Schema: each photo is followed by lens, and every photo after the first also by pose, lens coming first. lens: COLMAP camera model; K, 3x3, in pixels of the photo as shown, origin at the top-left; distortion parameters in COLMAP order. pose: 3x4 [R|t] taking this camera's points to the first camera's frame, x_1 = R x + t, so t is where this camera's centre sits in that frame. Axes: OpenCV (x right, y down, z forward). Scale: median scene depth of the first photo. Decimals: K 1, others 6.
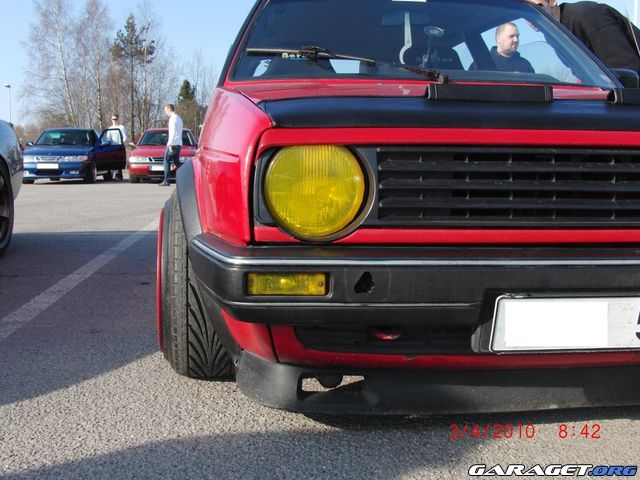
lens RADIAL K [[730.4, 0, 317.2], [0, 730.4, 239.4], [0, 0, 1]] dist [-0.036812, 0.000000]
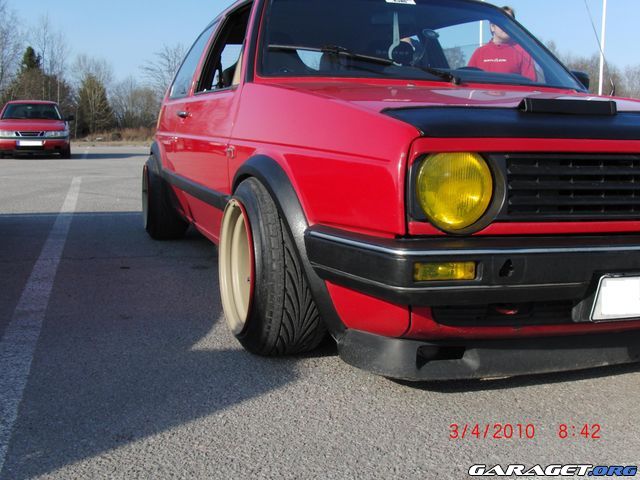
lens RADIAL K [[730.4, 0, 324.7], [0, 730.4, 239.4], [0, 0, 1]] dist [-0.036812, 0.000000]
pose [[0.980184, -0.018162, 0.197255, -0.438931], [0.011331, 0.999298, 0.035705, -0.032524], [-0.197765, -0.032763, 0.979702, -0.113166]]
